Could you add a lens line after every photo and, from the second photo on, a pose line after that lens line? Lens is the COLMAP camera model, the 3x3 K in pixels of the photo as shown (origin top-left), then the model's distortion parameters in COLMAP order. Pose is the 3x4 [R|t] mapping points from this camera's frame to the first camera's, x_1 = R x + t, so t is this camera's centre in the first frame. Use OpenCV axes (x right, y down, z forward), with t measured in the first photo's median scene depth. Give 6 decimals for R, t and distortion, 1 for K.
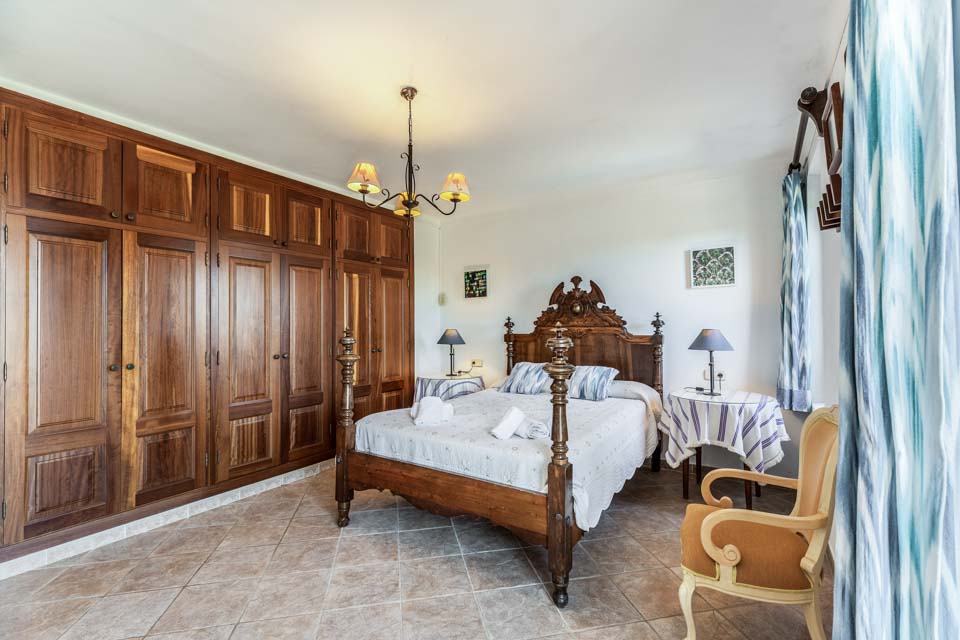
lens RADIAL K [[434.8, 0, 488.1], [0, 434.8, 322.7], [0, 0, 1]] dist [0.004276, -0.000377]
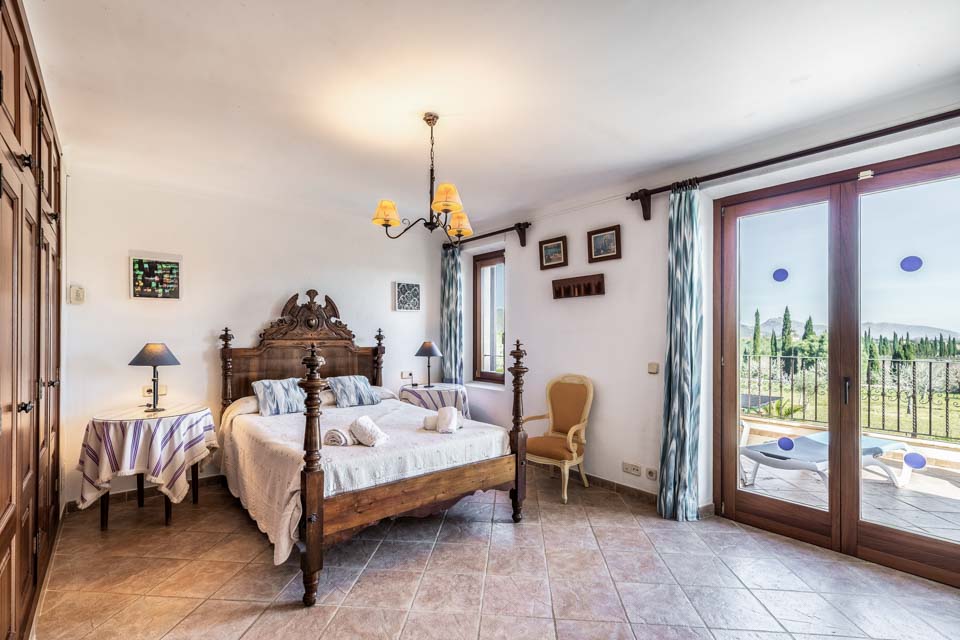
lens RADIAL K [[434.8, 0, 486.2], [0, 434.8, 338.8], [0, 0, 1]] dist [0.004276, -0.000377]
pose [[0.271034, -0.000074, 0.962570, -0.655452], [-0.014860, 0.999881, 0.004261, -0.003278], [-0.962455, -0.015459, 0.271000, 0.335963]]
